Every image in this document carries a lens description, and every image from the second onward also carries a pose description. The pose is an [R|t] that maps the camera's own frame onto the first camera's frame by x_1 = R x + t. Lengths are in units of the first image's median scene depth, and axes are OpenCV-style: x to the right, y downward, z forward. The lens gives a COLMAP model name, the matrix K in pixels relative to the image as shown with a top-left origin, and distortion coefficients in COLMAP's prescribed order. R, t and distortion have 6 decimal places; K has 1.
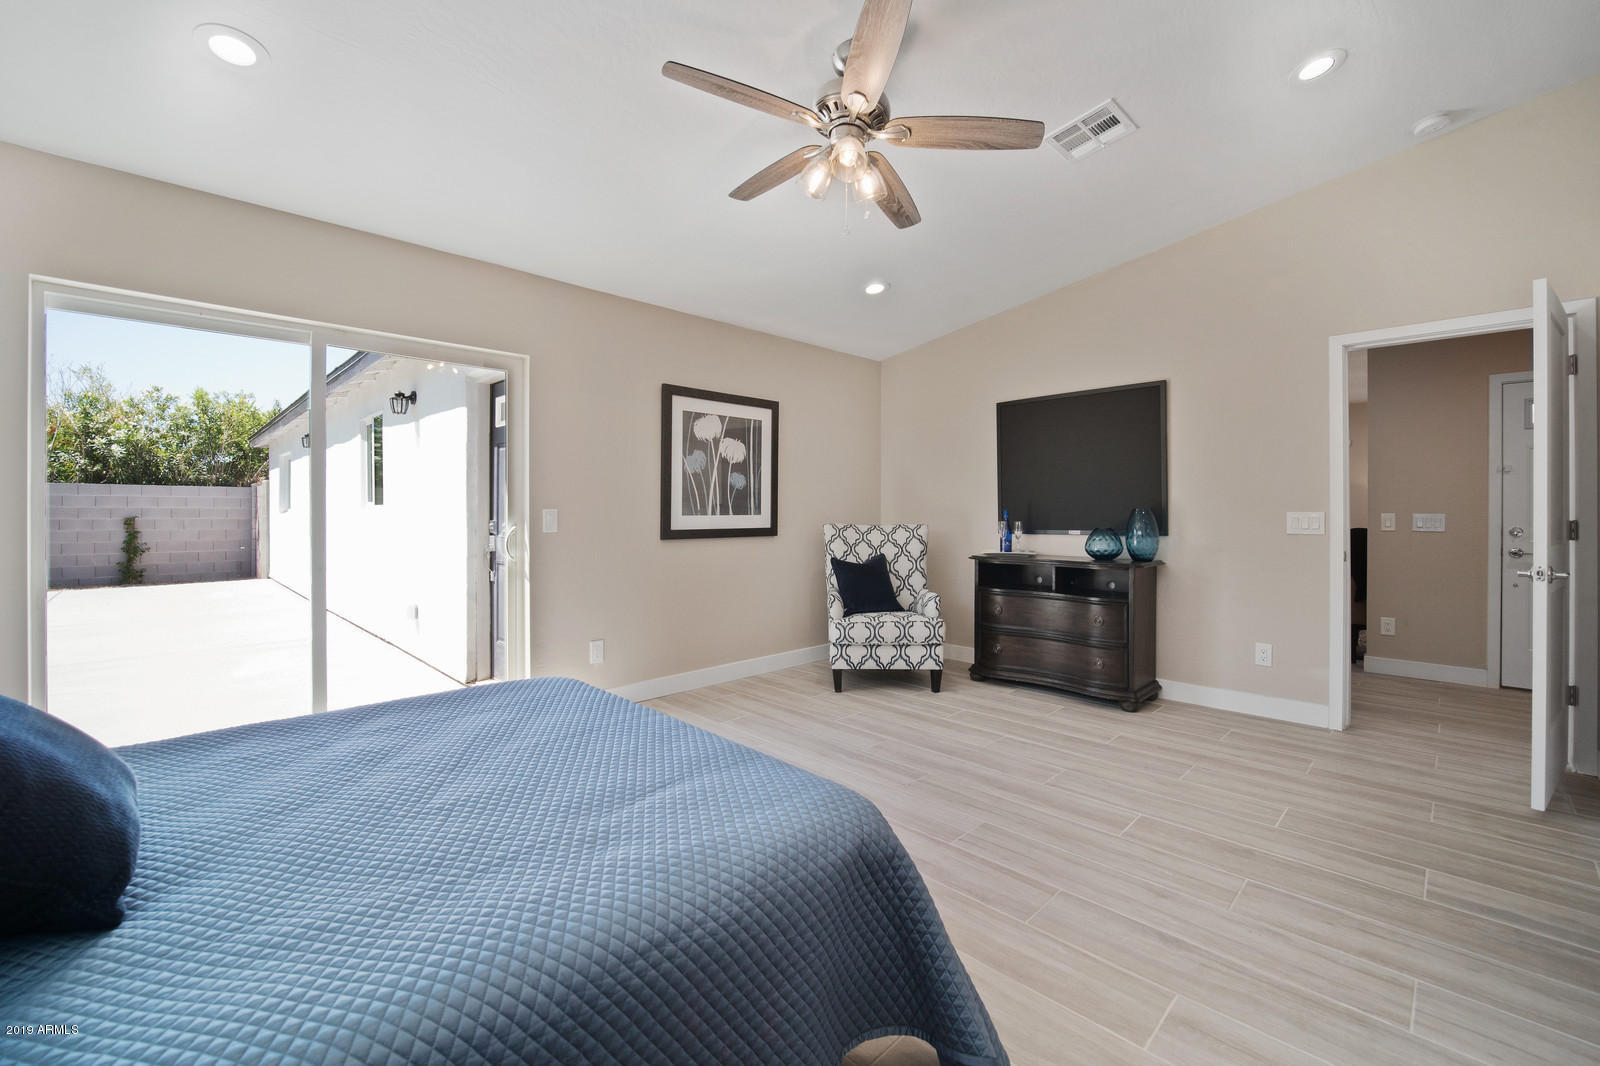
lens RADIAL K [[676.3, 0, 768.4], [0, 676.3, 514.4], [0, 0, 1]] dist [-0.000554, 0.000126]
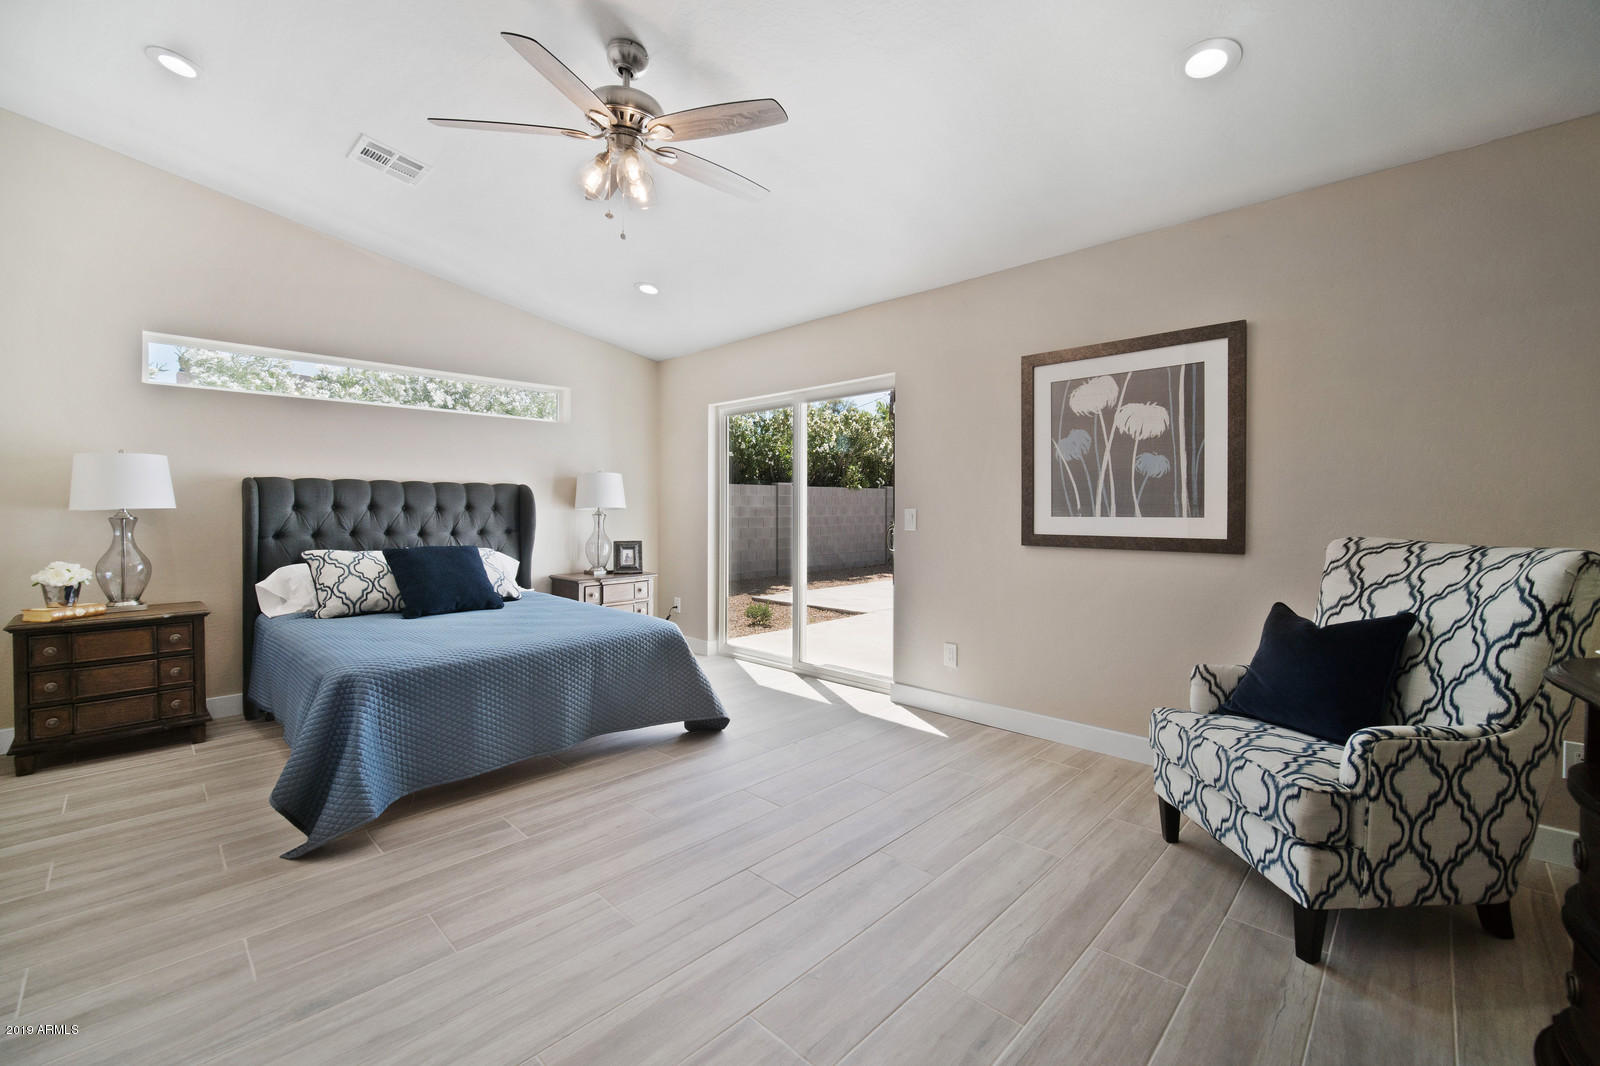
lens RADIAL K [[642.7, 0, 789.5], [0, 642.7, 517.3], [0, 0, 1]] dist [-0.001091, 0.000249]
pose [[0.044353, 0.009773, -0.998968, 0.585934], [-0.006429, 0.999934, 0.009497, -0.002328], [0.998995, 0.006001, 0.044412, 0.642191]]
